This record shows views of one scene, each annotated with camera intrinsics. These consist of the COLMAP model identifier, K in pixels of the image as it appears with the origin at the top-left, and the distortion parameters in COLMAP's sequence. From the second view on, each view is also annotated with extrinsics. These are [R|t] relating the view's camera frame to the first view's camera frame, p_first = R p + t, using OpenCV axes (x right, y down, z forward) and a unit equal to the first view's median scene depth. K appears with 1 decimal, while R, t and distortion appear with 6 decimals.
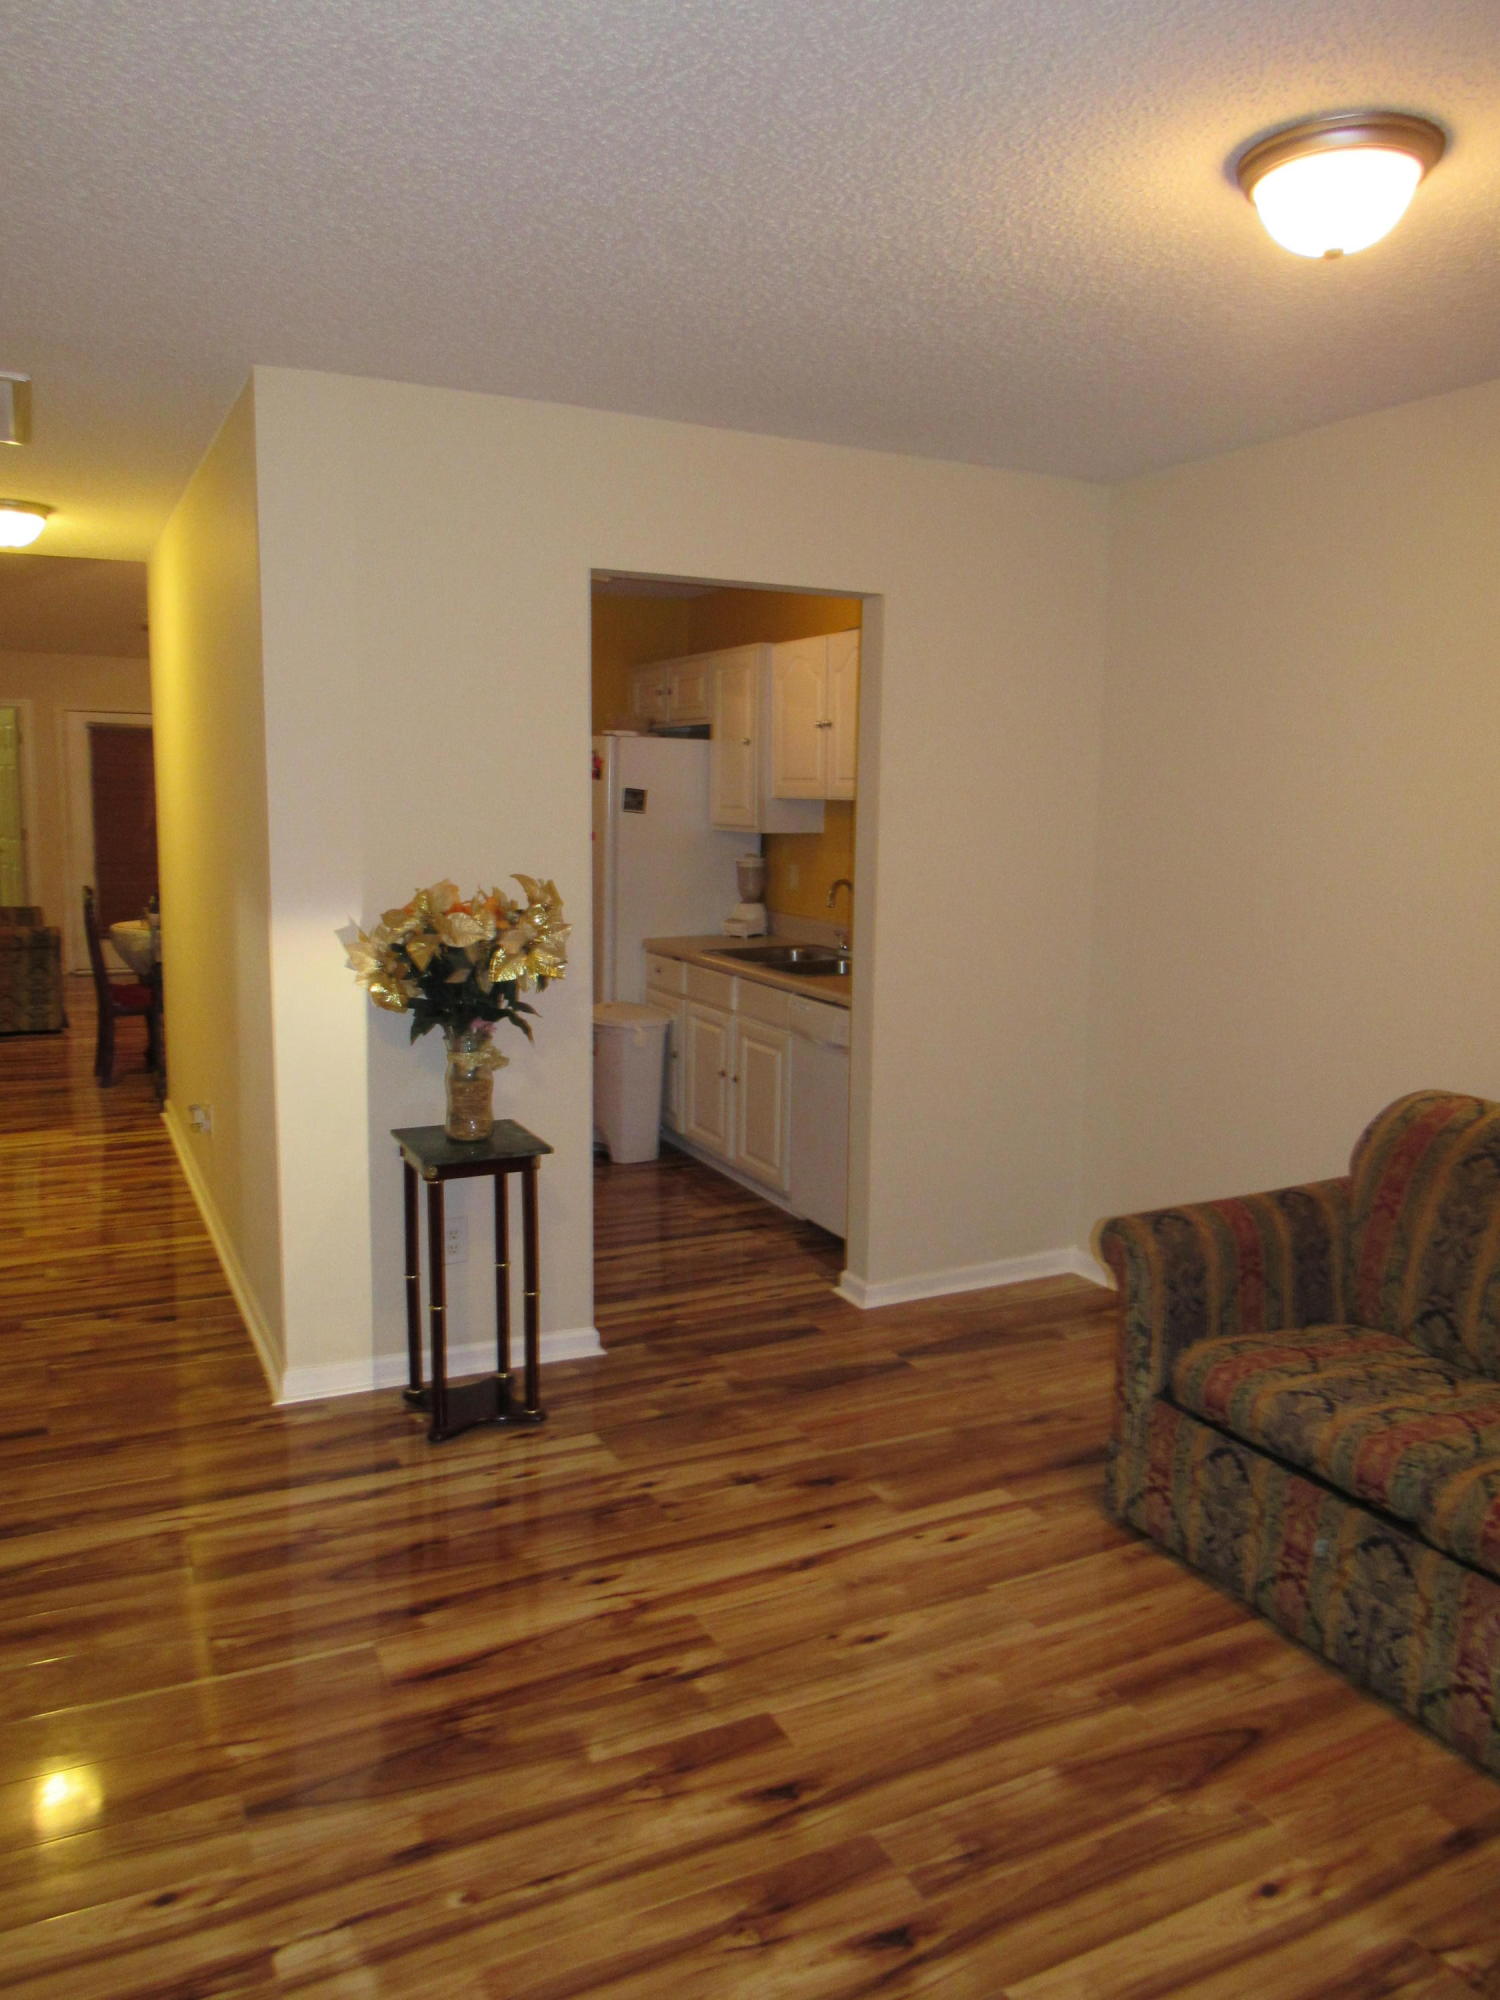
lens RADIAL K [[1413.5, 0, 746.4], [0, 1413.5, 1000.6], [0, 0, 1]] dist [0.048330, 0.000956]
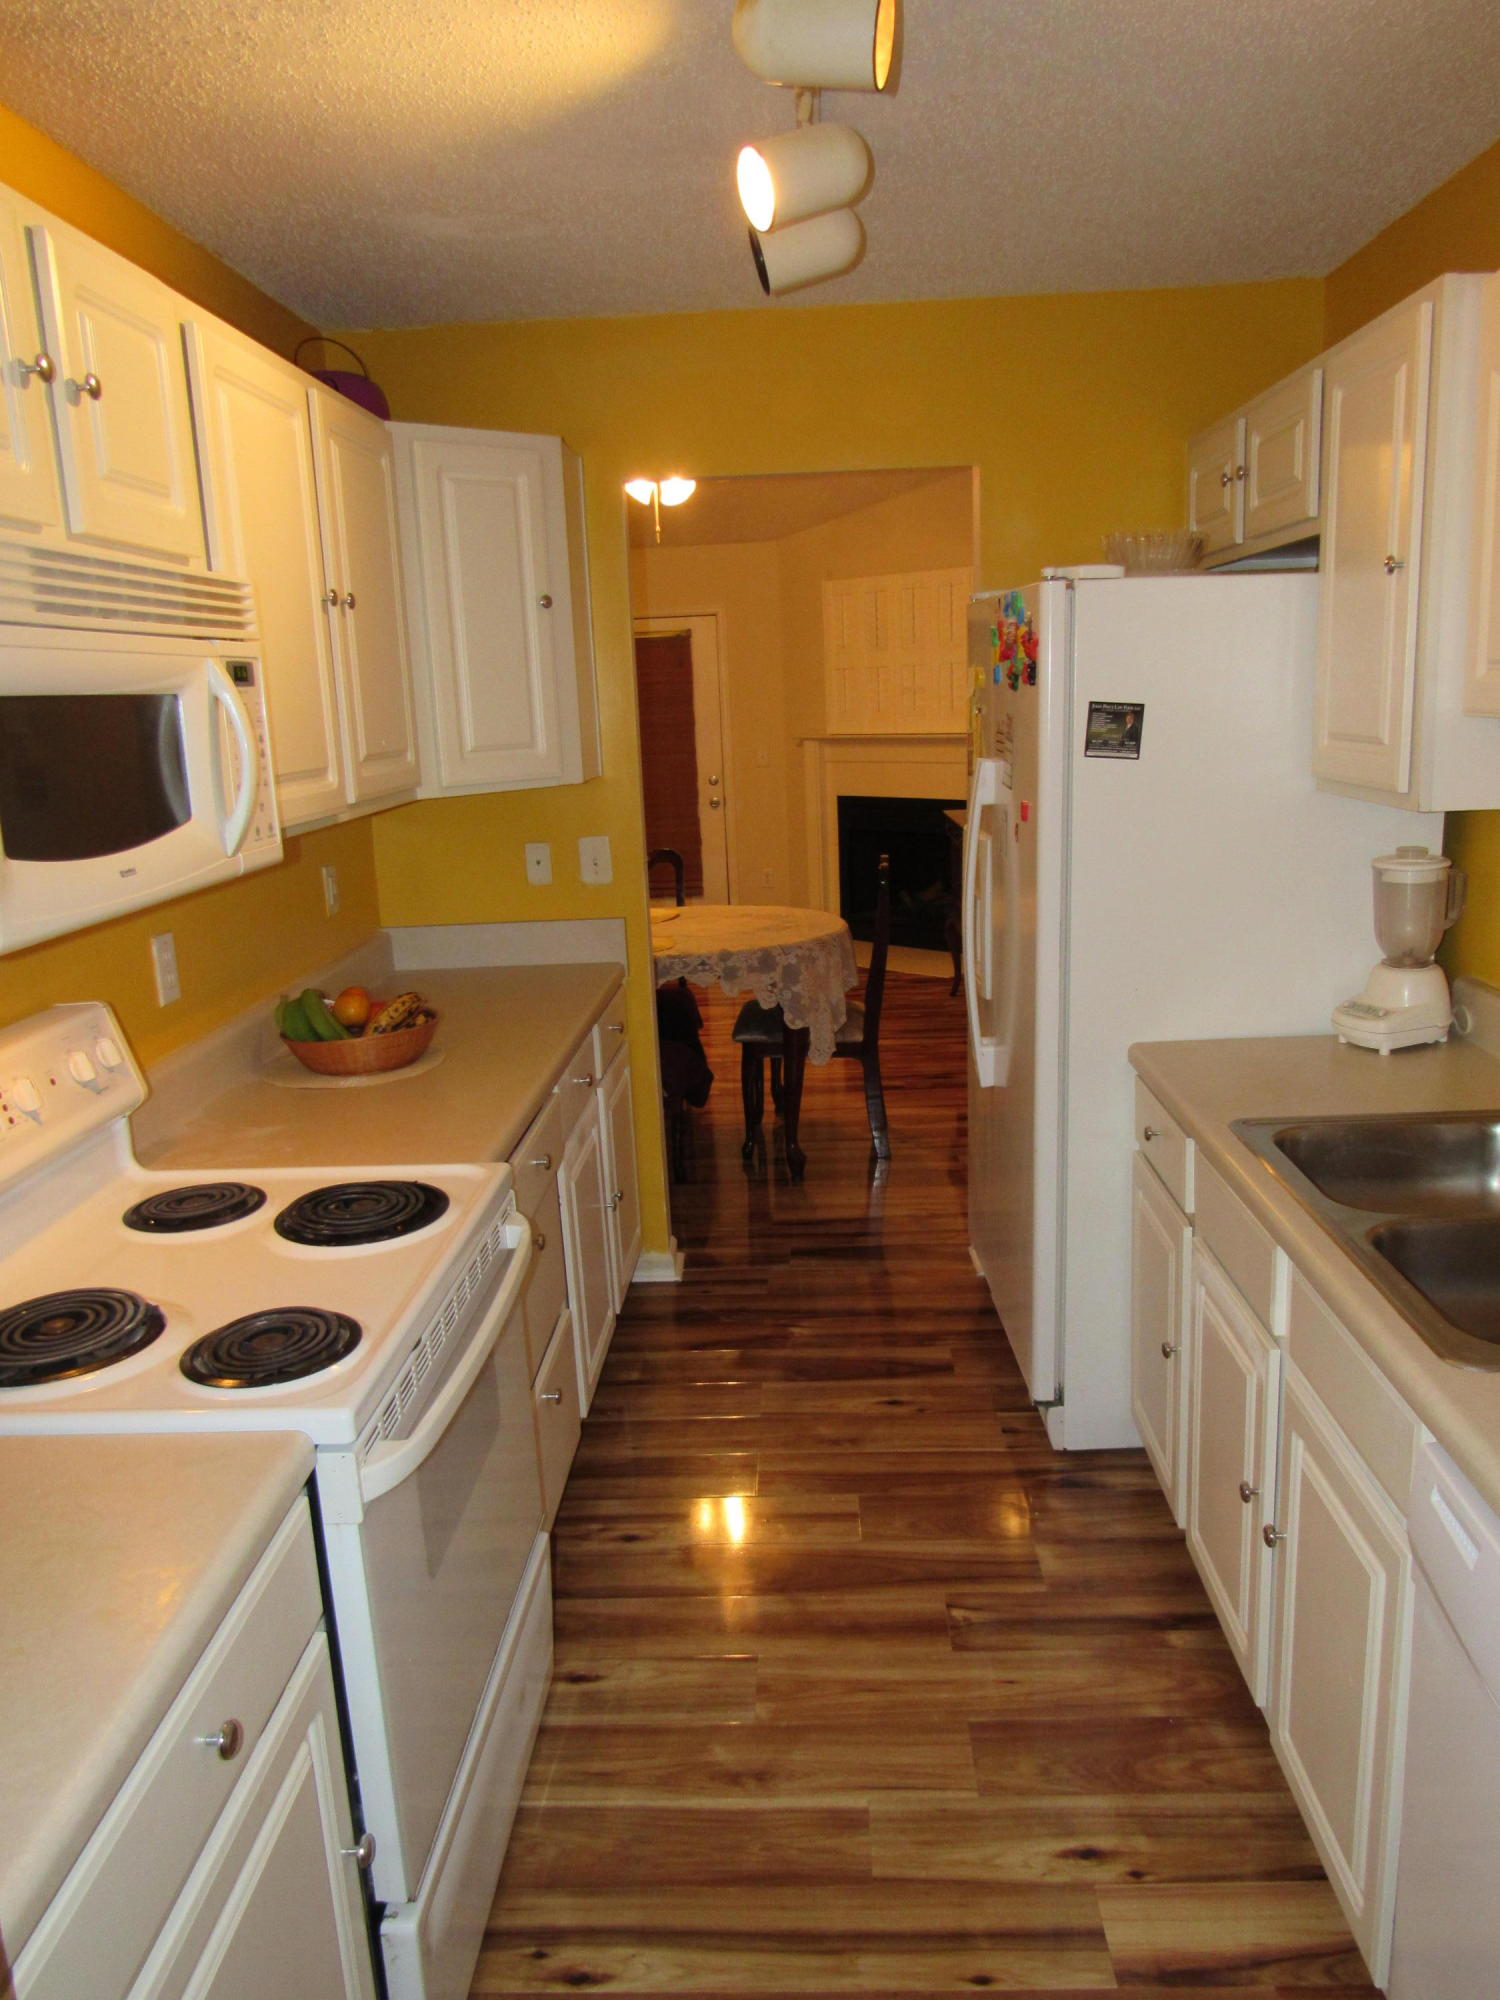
lens RADIAL K [[1413.5, 0, 745.1], [0, 1413.5, 1002.0], [0, 0, 1]] dist [0.048330, 0.000956]
pose [[0.866515, 0.053720, -0.496251, 0.041963], [-0.015457, 0.996603, 0.080895, -0.090454], [0.498911, -0.062426, 0.864402, 0.555931]]
